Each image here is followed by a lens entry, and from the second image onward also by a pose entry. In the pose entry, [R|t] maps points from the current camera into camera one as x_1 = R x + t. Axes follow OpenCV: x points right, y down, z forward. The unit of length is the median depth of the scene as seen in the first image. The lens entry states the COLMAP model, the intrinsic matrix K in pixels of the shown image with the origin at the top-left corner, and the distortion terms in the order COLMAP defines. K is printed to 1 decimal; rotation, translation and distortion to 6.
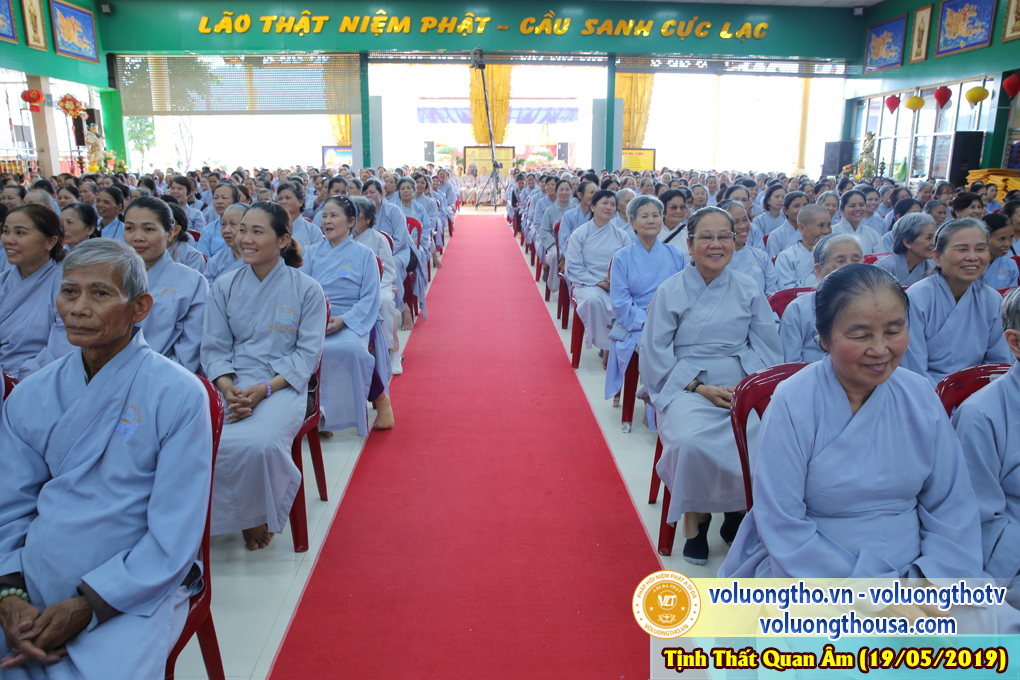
lens RADIAL K [[704.3, 0, 522.8], [0, 704.3, 341.9], [0, 0, 1]] dist [-0.101038, 0.069580]
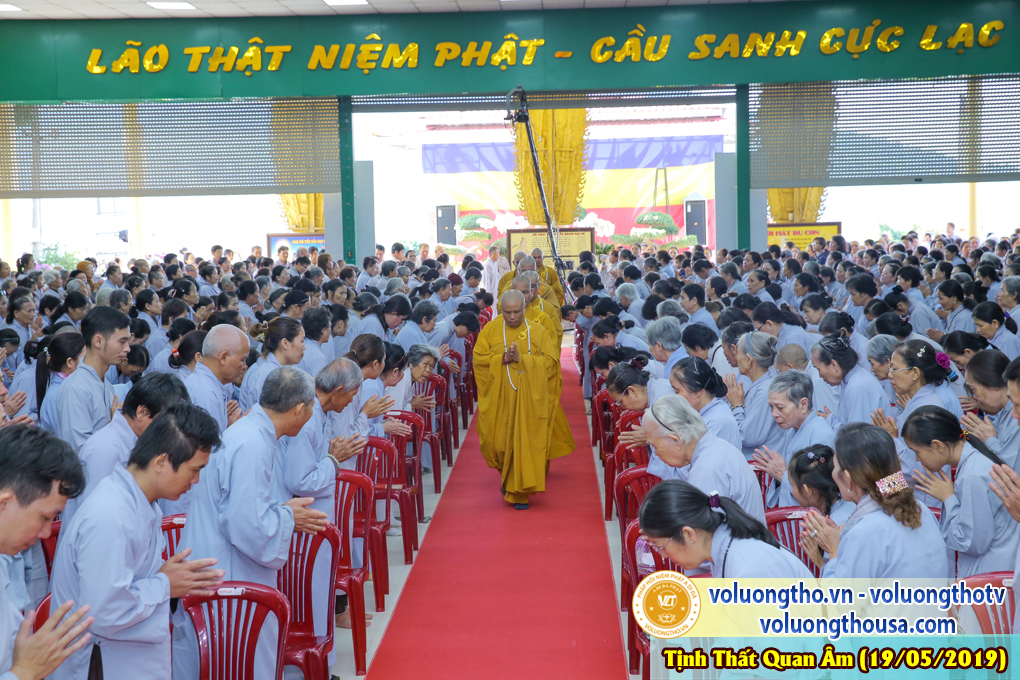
lens RADIAL K [[1637.2, 0, 509.5], [0, 1637.2, 336.2], [0, 0, 1]] dist [0.158806, 0.000000]
pose [[0.995731, -0.024755, -0.088920, 0.049214], [0.009284, 0.985340, -0.170348, 0.055751], [0.091833, 0.168795, 0.981364, -0.438694]]
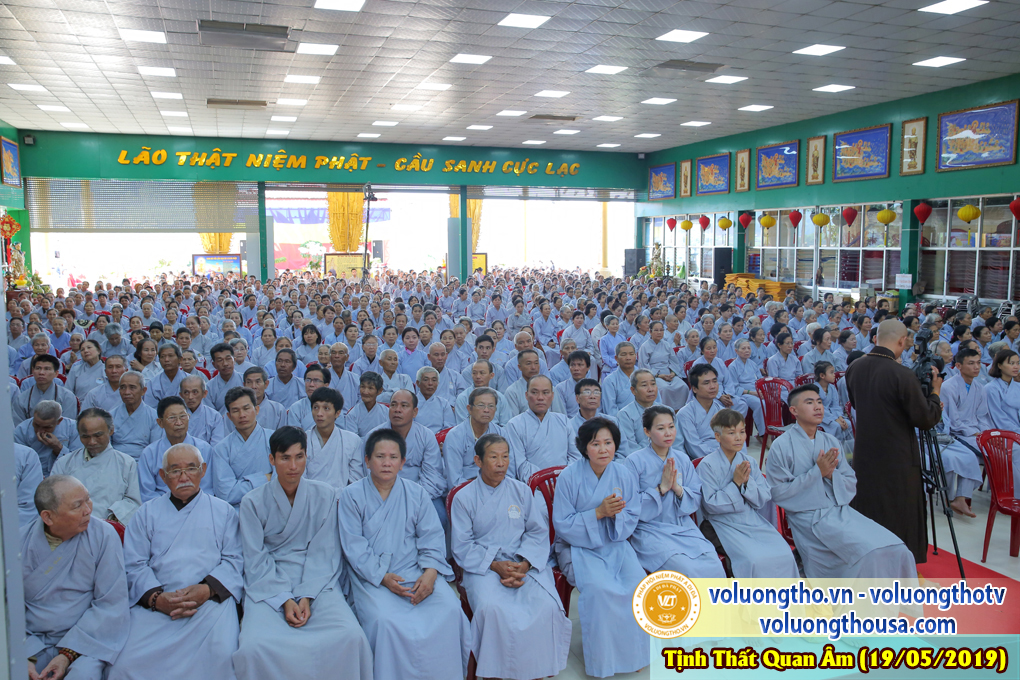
lens RADIAL K [[832.8, 0, 488.1], [0, 832.8, 345.5], [0, 0, 1]] dist [-0.041906, 0.029213]
pose [[0.958644, -0.044351, 0.281130, -0.281100], [0.078803, 0.990528, -0.112451, 0.052601], [-0.273479, 0.129955, 0.953059, -0.442960]]
